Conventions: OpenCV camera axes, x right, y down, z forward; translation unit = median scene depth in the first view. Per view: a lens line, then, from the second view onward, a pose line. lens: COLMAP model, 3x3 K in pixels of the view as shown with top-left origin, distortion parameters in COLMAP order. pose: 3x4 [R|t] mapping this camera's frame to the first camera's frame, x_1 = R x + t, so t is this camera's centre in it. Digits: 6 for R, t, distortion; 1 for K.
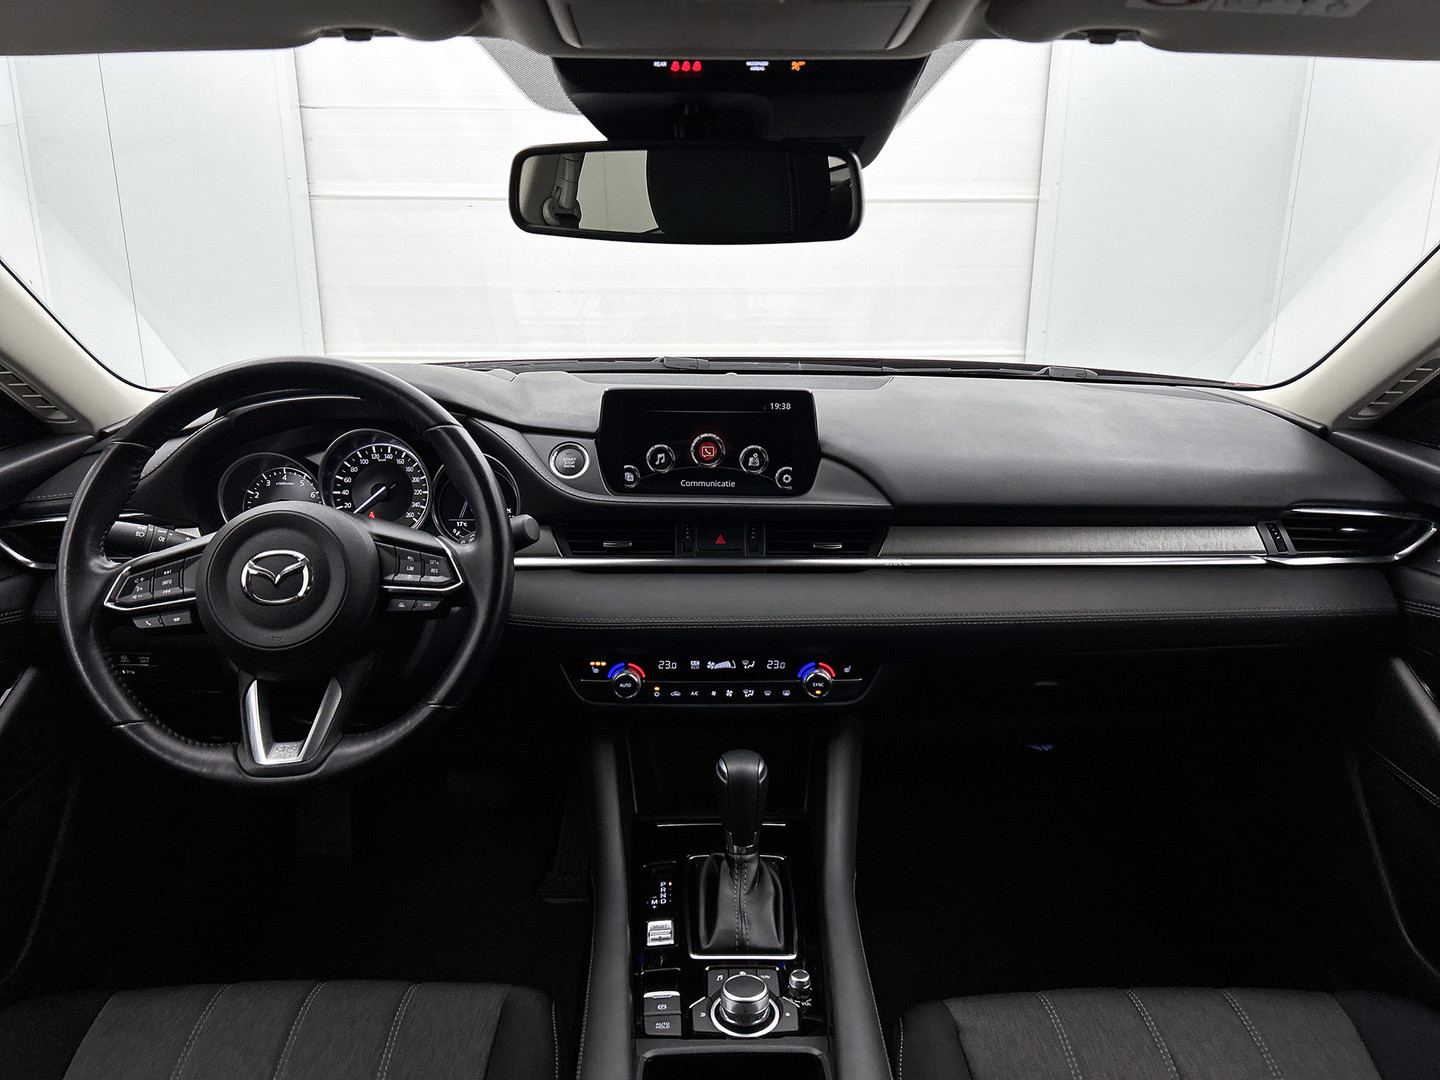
lens RADIAL K [[1144.5, 0, 720.0], [0, 1144.5, 540.0], [0, 0, 1]] dist [0.105669, 0.000817]
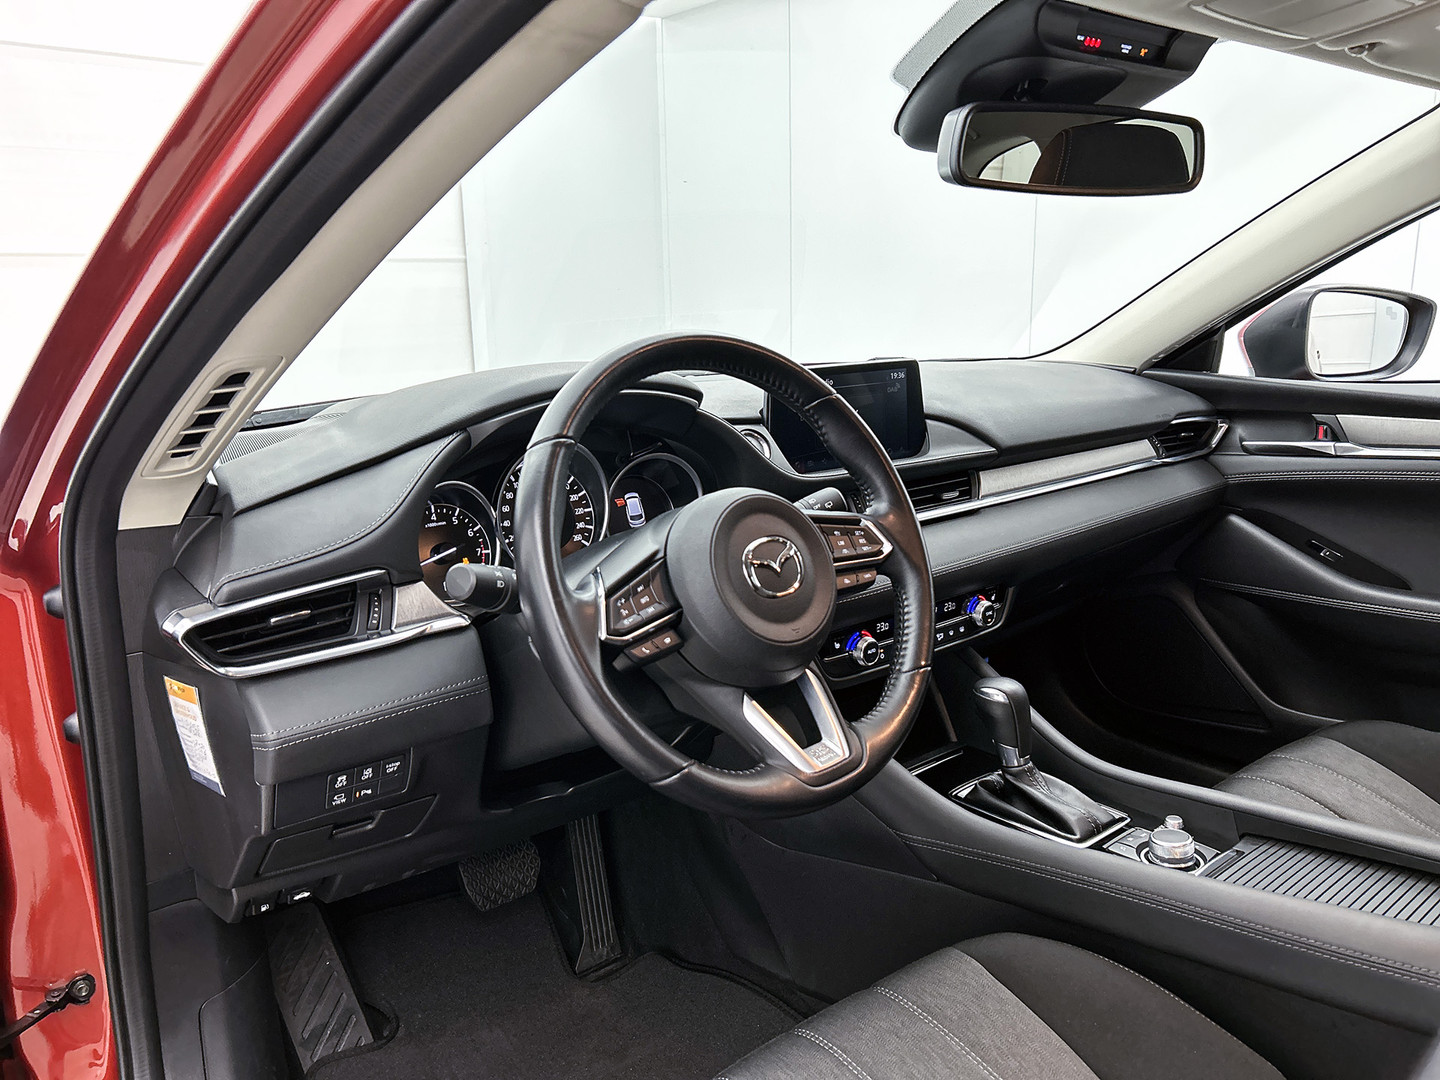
lens RADIAL K [[1185.4, 0, 720.0], [0, 1185.4, 540.0], [0, 0, 1]] dist [0.117986, 0.001582]
pose [[0.742953, -0.152857, 0.651656, -0.844756], [0.207501, 0.978209, -0.007116, 0.009735], [-0.636368, 0.140506, 0.758481, 0.269397]]
